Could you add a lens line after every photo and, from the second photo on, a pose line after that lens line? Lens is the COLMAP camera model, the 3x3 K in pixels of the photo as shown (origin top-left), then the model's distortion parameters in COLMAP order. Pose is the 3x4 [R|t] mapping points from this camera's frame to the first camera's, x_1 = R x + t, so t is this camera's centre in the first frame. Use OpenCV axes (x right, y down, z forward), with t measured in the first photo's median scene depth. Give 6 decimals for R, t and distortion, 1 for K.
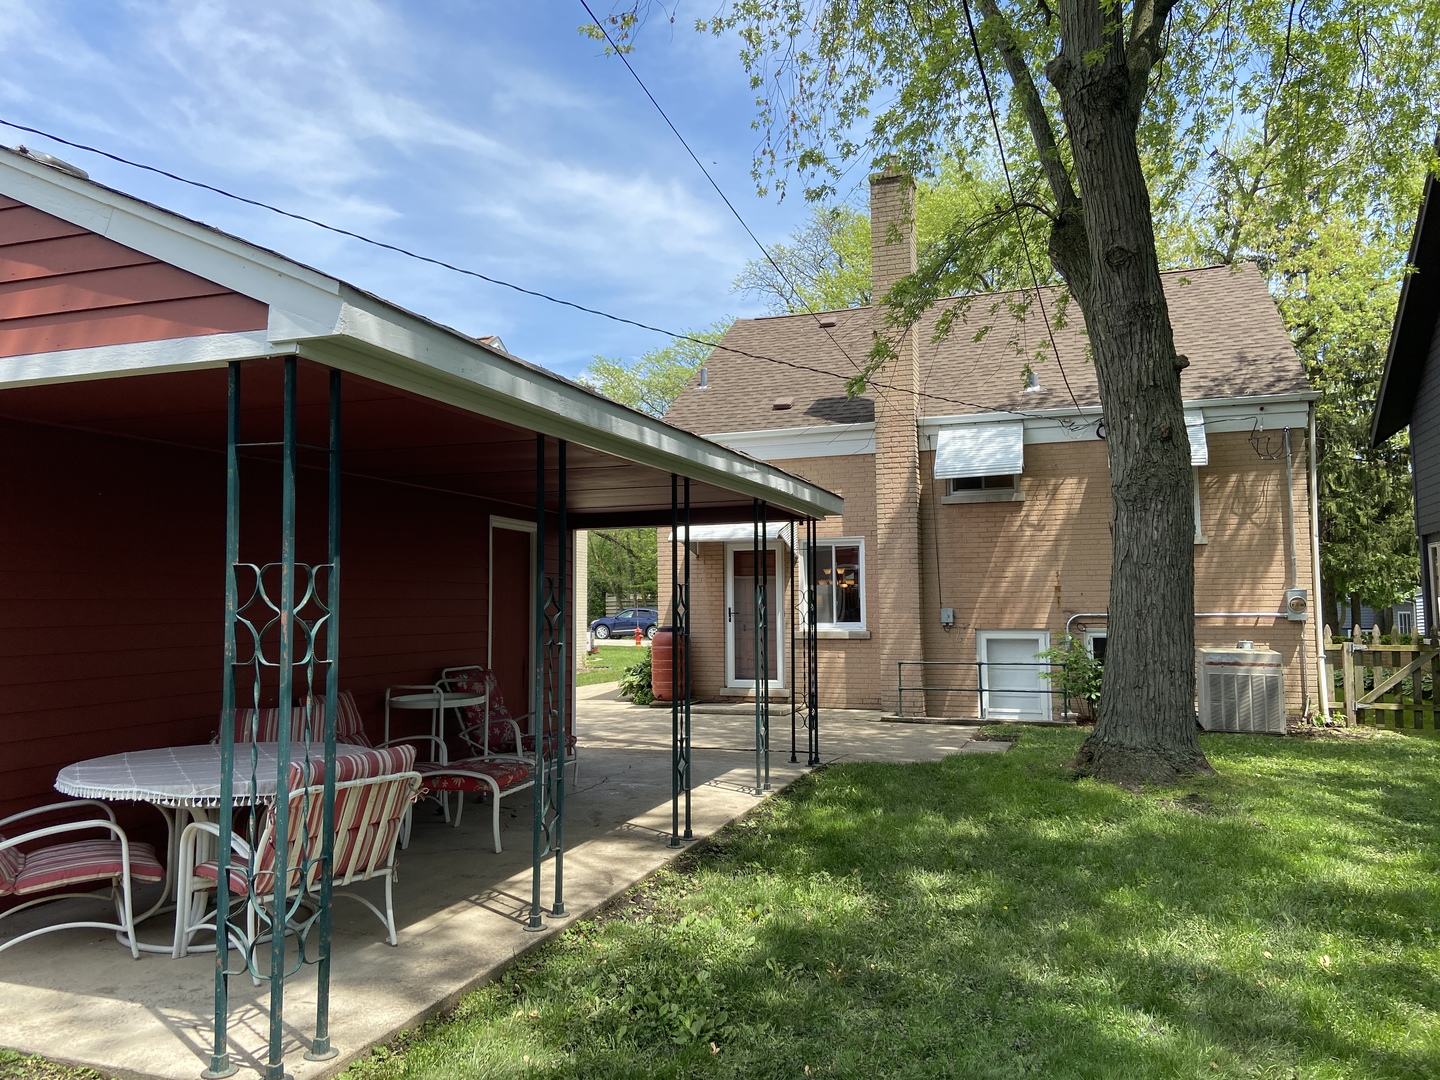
lens RADIAL K [[1084.9, 0, 702.3], [0, 1084.9, 541.0], [0, 0, 1]] dist [0.128940, -0.144488]
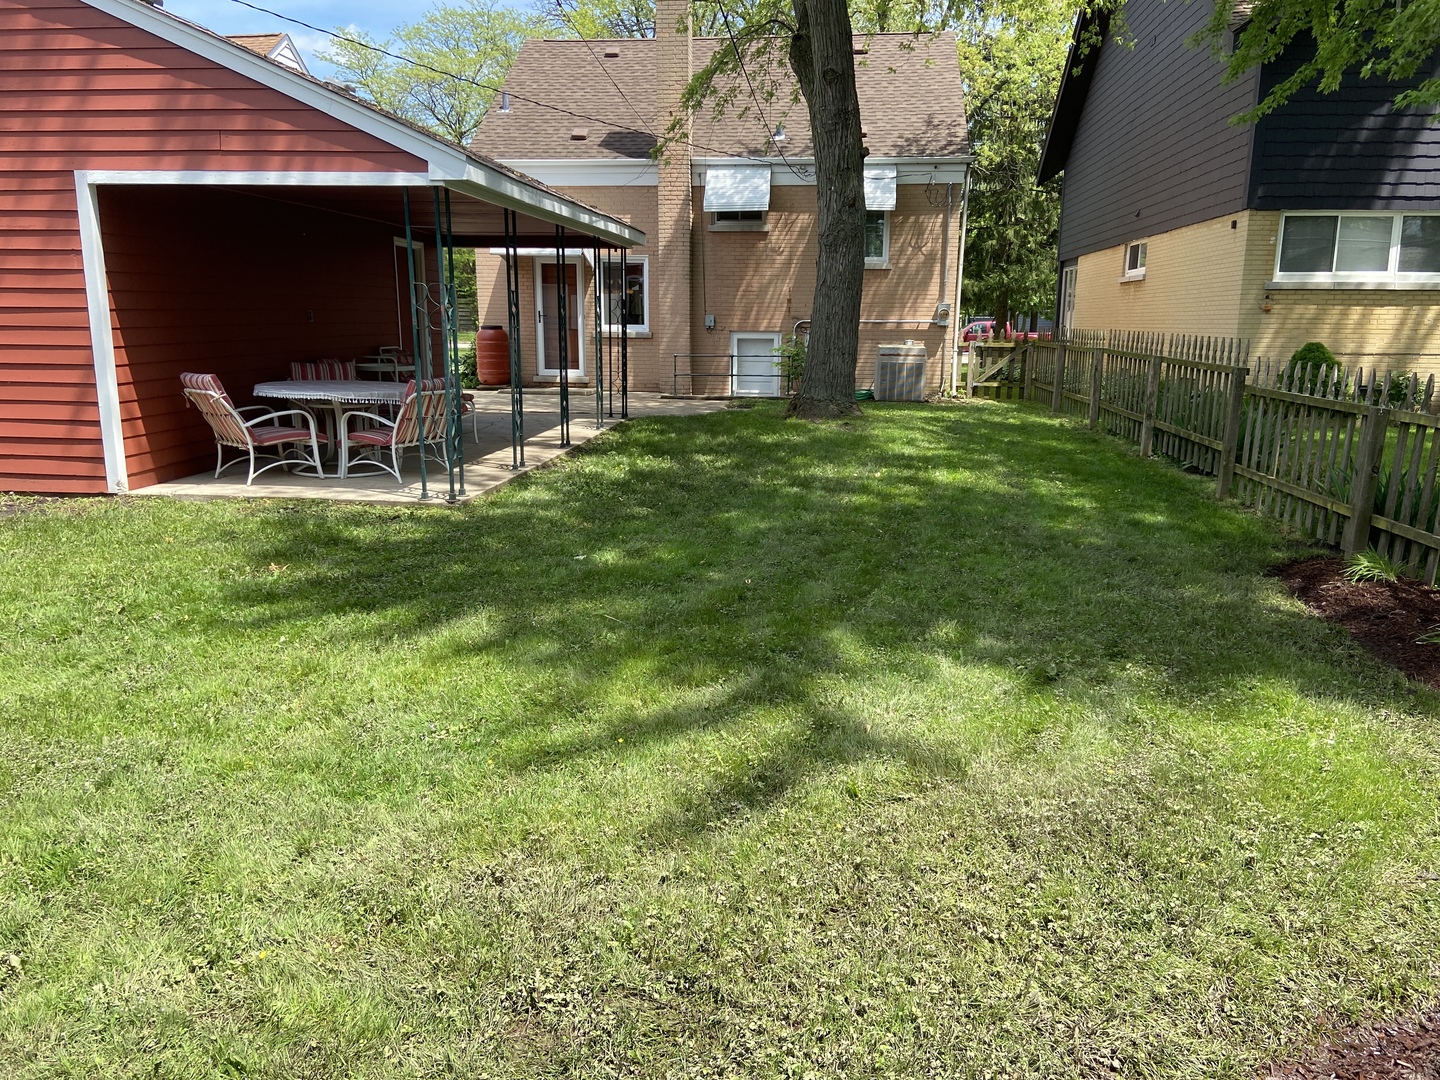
lens RADIAL K [[1077.6, 0, 715.4], [0, 1077.6, 525.3], [0, 0, 1]] dist [0.126855, -0.169492]
pose [[0.972458, -0.027123, 0.231493, -0.087447], [-0.031861, 0.968413, 0.247308, -0.017143], [-0.230889, -0.247873, 0.940877, -0.327229]]
